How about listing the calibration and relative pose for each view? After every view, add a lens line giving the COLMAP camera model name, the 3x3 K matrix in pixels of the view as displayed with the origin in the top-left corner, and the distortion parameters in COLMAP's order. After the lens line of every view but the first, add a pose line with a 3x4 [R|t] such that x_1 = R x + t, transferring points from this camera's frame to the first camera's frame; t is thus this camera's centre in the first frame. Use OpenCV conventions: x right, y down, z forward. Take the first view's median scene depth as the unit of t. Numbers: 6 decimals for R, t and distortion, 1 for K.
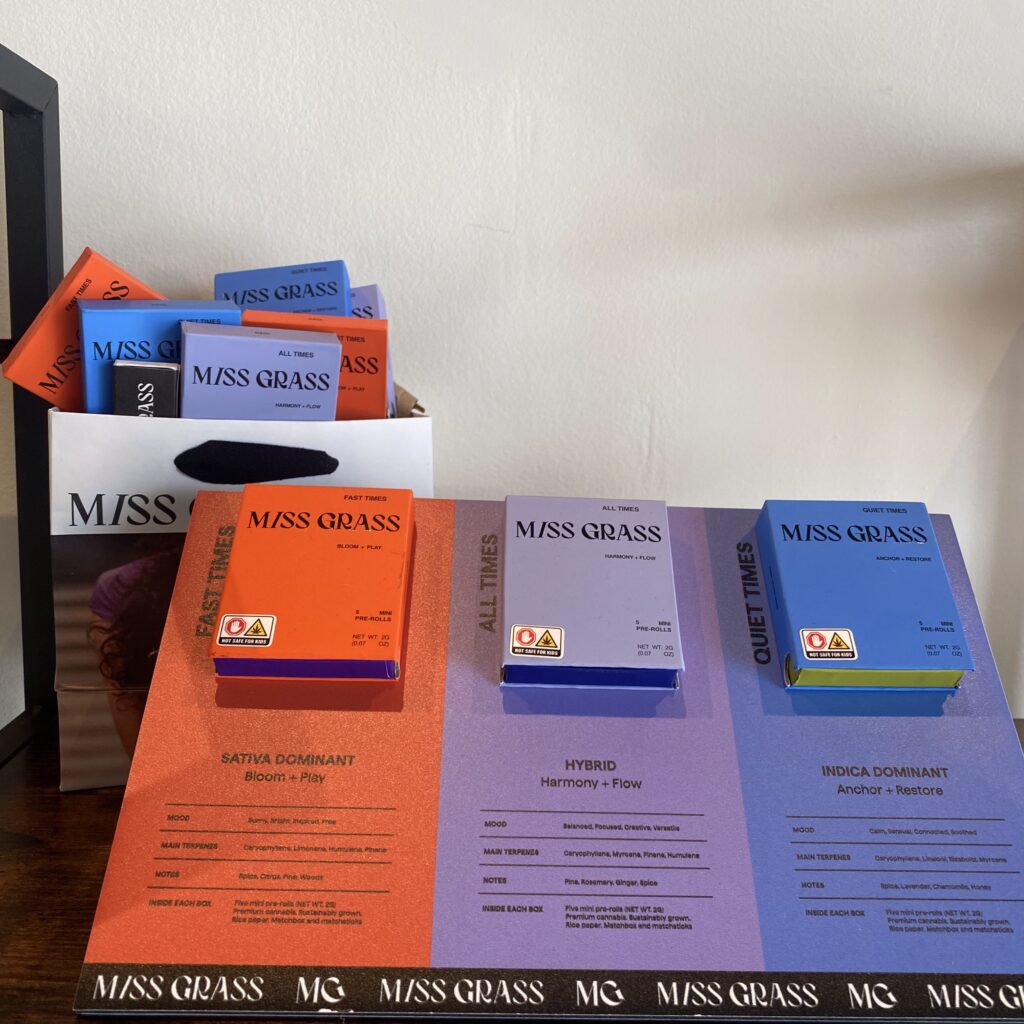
lens RADIAL K [[1048.7, 0, 521.9], [0, 1048.7, 503.6], [0, 0, 1]] dist [0.072274, -0.214321]
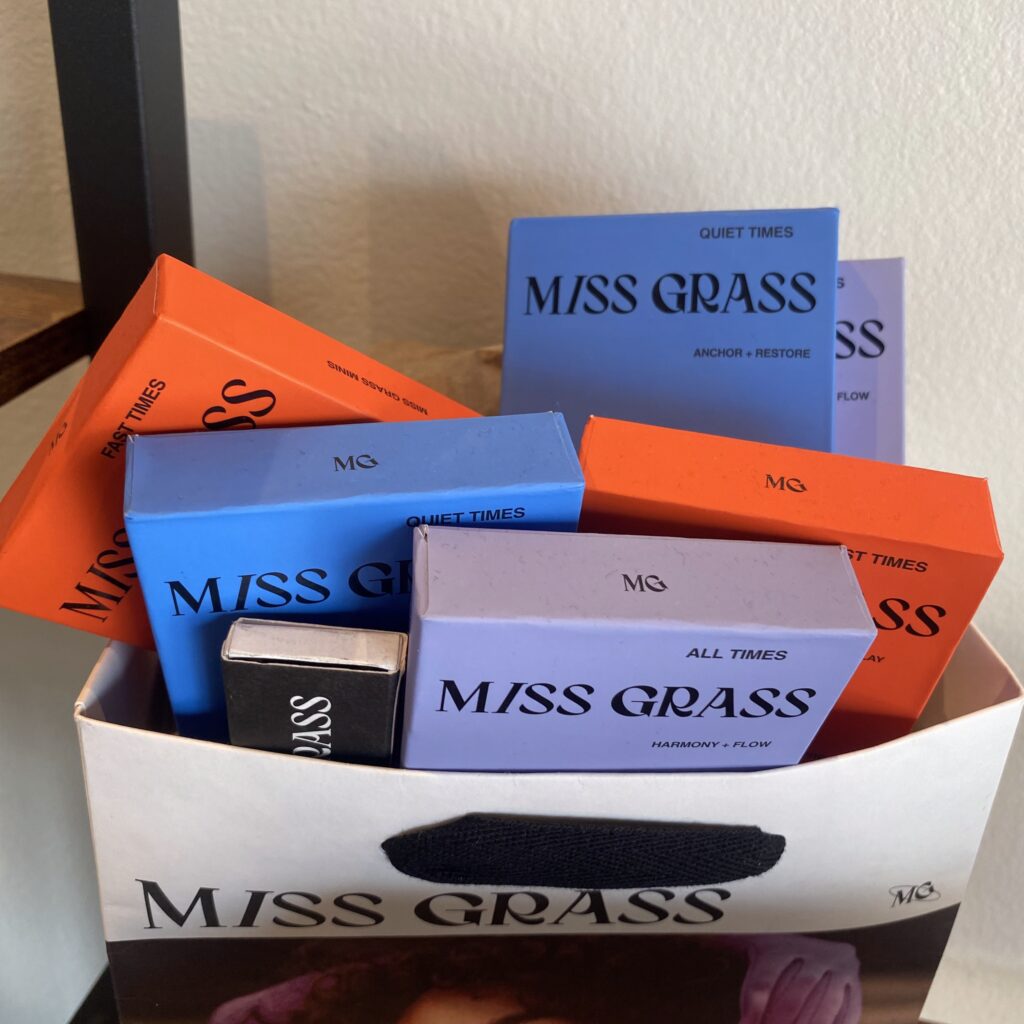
lens RADIAL K [[1048.7, 0, 521.9], [0, 1048.7, 503.6], [0, 0, 1]] dist [0.072274, -0.214321]
pose [[0.968349, 0.148851, -0.200359, -0.191618], [-0.076901, 0.941591, 0.327861, -0.251165], [0.237459, -0.302077, 0.923235, 0.600654]]
